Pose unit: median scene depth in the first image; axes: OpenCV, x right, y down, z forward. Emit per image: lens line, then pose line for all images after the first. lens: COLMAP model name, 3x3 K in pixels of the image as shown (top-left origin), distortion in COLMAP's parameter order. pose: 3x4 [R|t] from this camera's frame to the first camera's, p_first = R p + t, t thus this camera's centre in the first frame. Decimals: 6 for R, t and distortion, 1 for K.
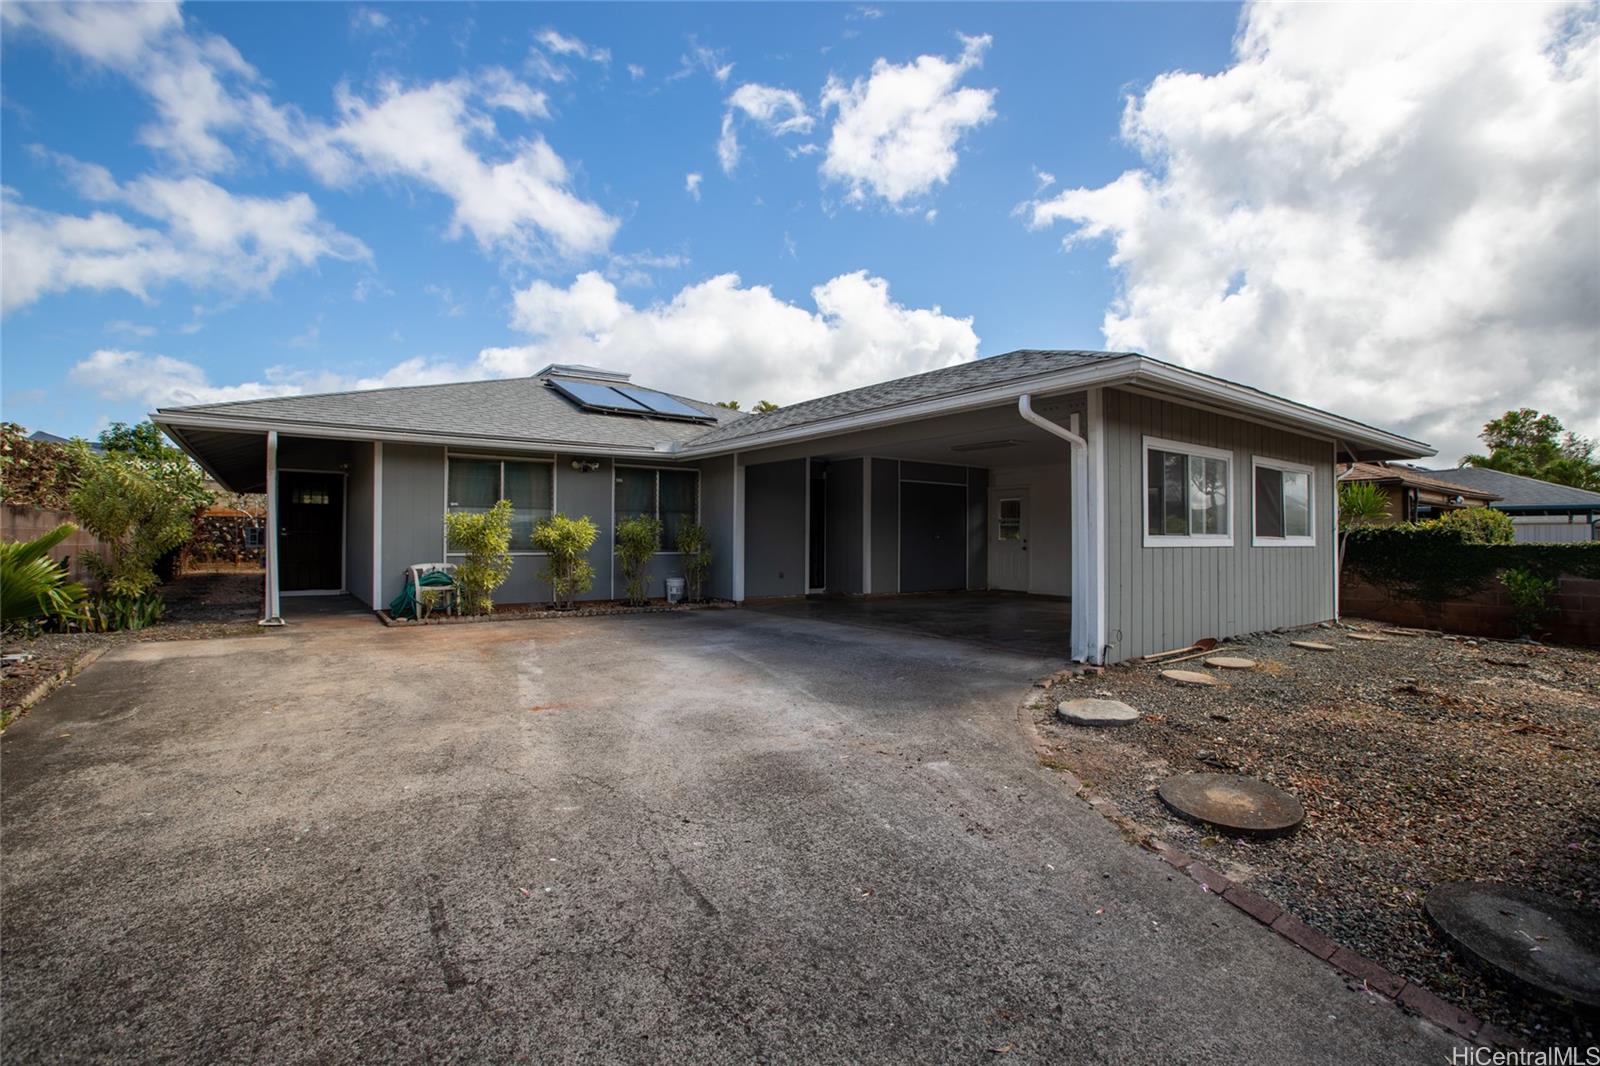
lens RADIAL K [[717.5, 0, 807.0], [0, 717.5, 506.1], [0, 0, 1]] dist [-0.038894, 0.000046]
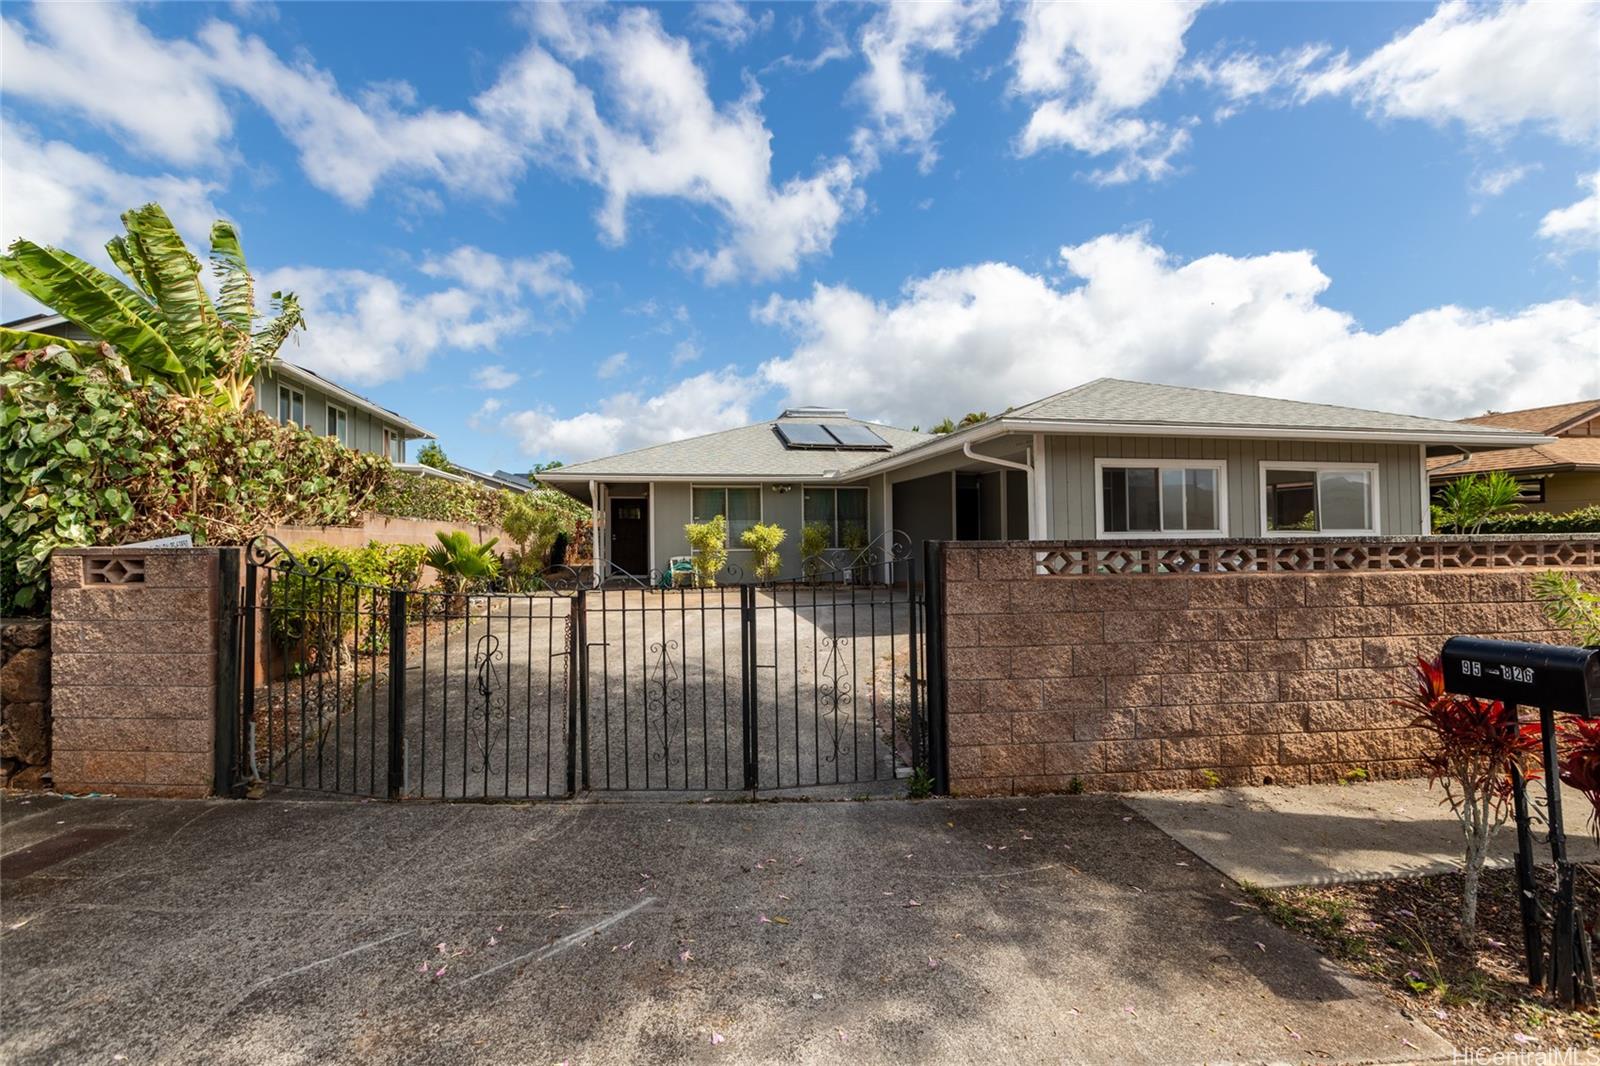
lens RADIAL K [[717.5, 0, 807.0], [0, 717.5, 506.1], [0, 0, 1]] dist [-0.038894, 0.000046]
pose [[0.903217, -0.029764, -0.428151, 0.394347], [0.029322, 0.999541, -0.007629, -0.011470], [0.428181, -0.005664, 0.903675, -0.313171]]
